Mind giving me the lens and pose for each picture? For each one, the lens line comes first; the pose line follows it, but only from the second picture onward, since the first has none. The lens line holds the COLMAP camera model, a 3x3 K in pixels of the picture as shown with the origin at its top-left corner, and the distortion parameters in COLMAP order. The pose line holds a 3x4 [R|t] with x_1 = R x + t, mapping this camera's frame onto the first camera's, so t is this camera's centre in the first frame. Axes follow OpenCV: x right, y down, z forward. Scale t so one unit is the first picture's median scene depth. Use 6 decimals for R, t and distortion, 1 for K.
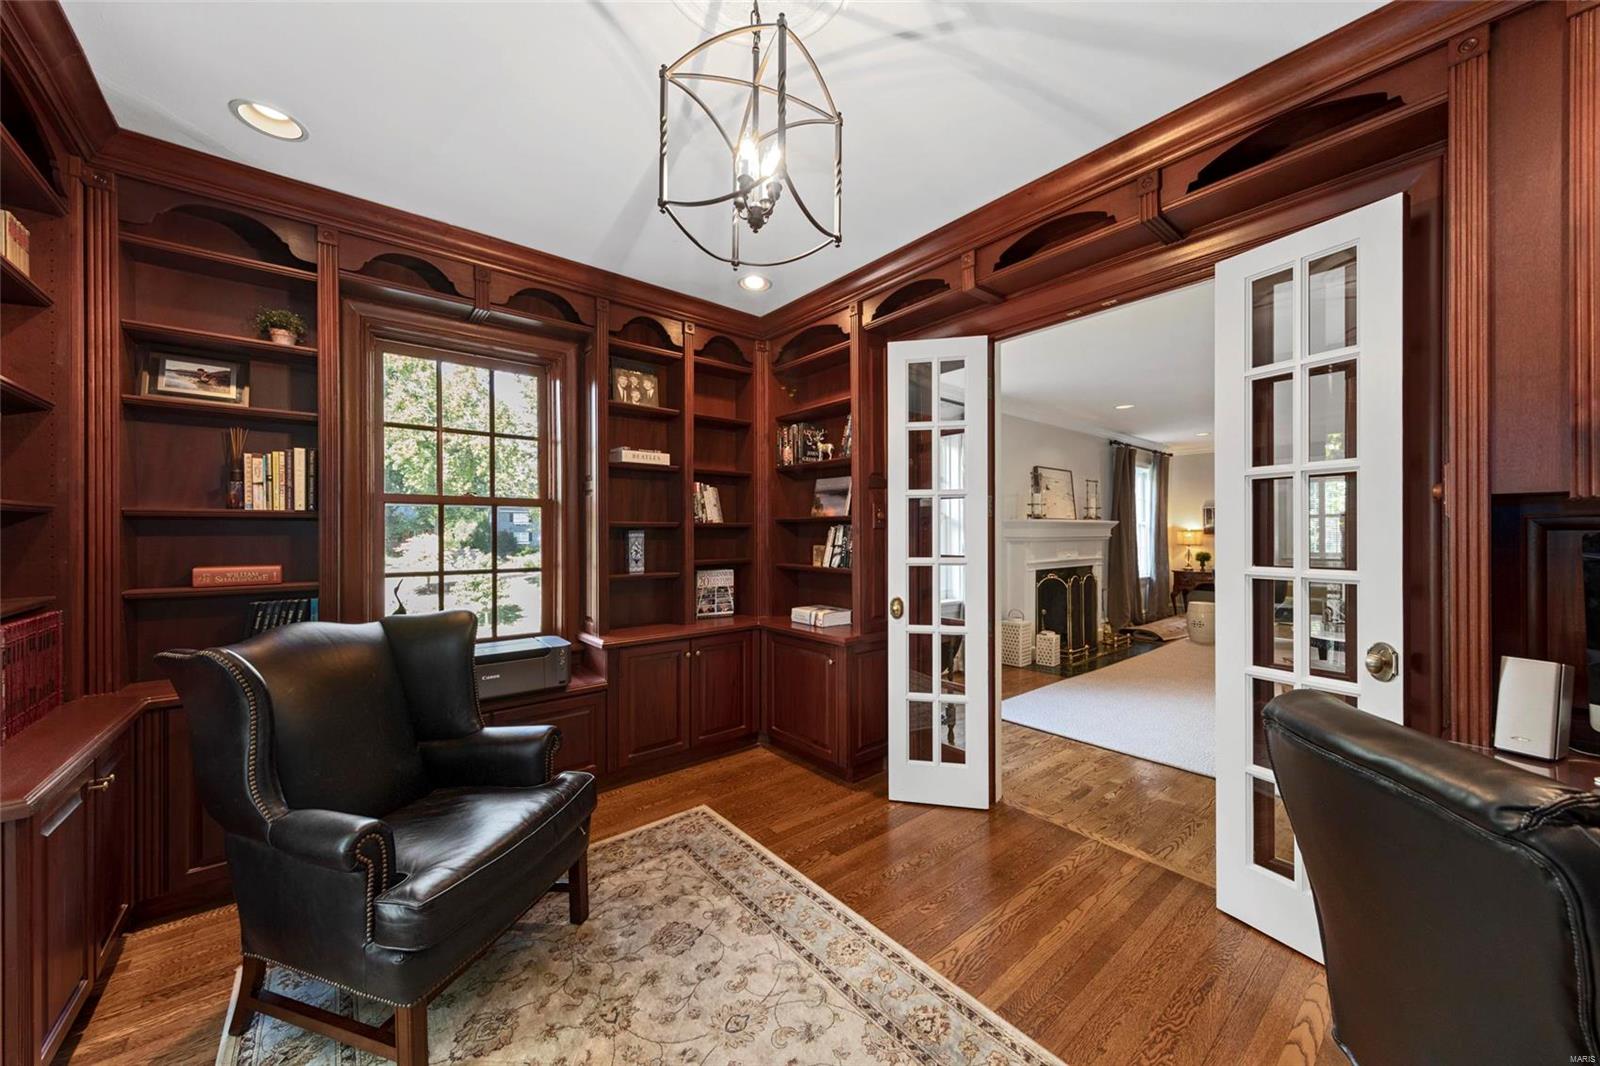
lens RADIAL K [[571.0, 0, 792.7], [0, 571.0, 534.9], [0, 0, 1]] dist [0.005556, -0.000473]
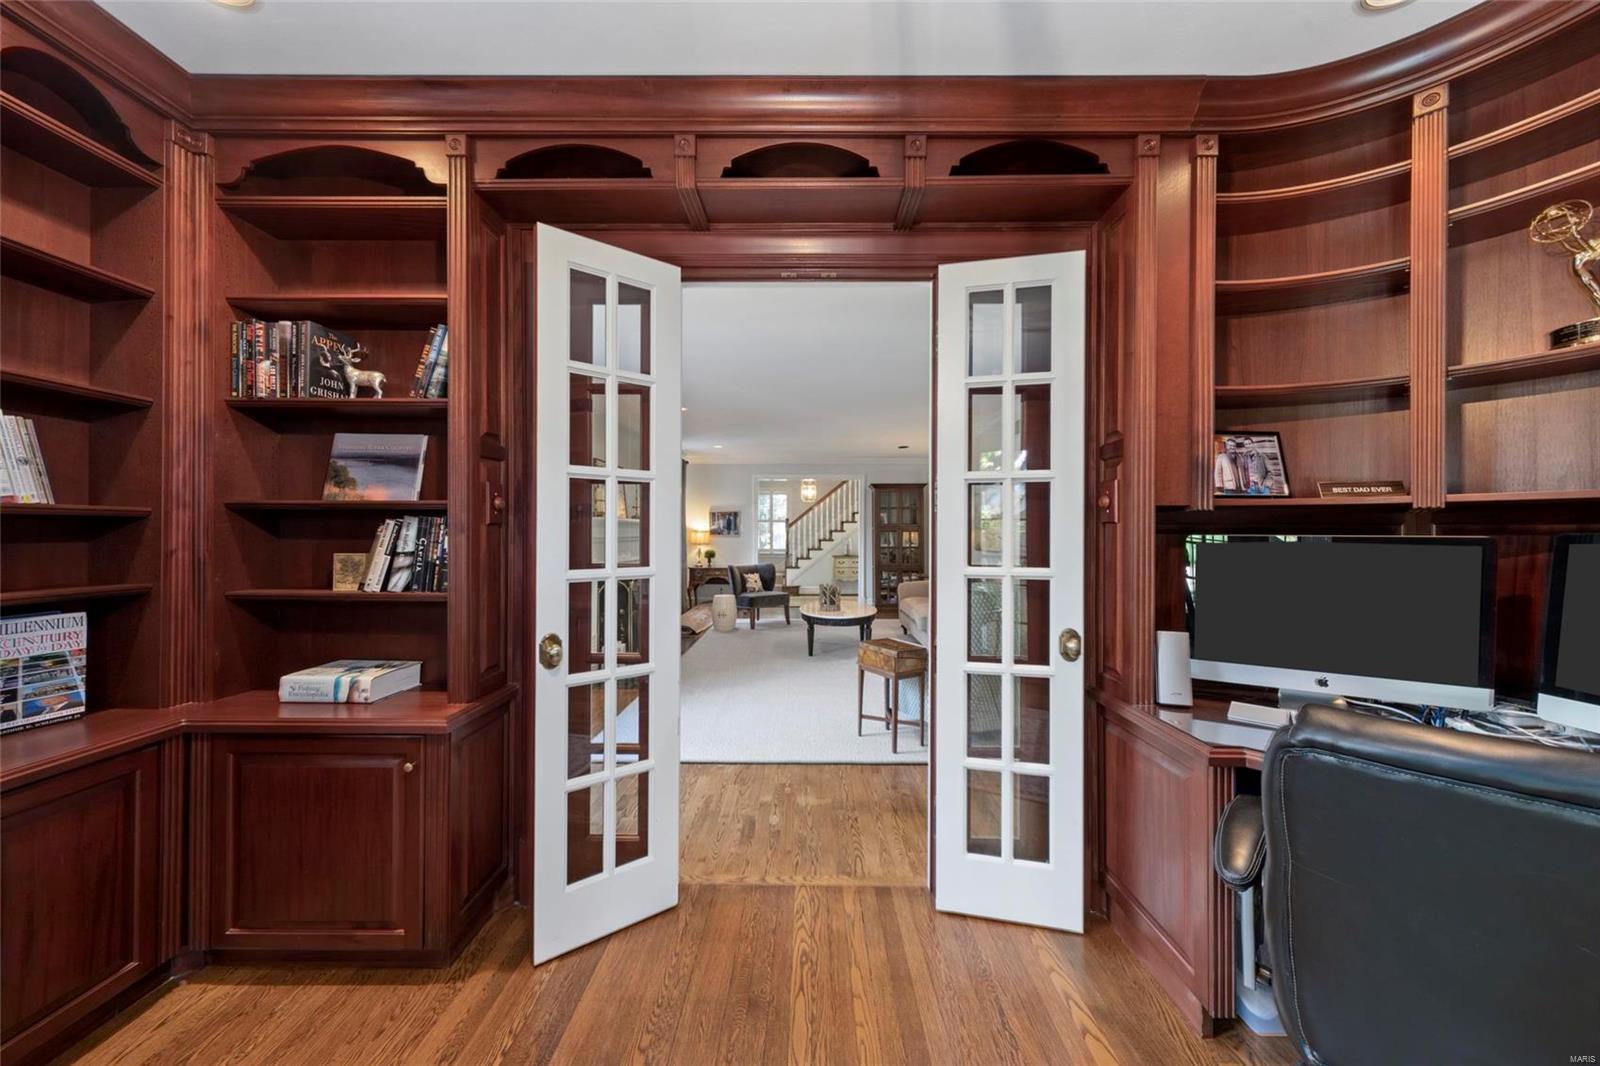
lens RADIAL K [[571.0, 0, 809.1], [0, 571.0, 532.7], [0, 0, 1]] dist [0.005556, -0.000473]
pose [[0.635389, 0.006008, 0.772168, -0.108259], [-0.004034, 0.999982, -0.004462, -0.000300], [-0.772181, -0.000279, 0.635402, 0.335886]]
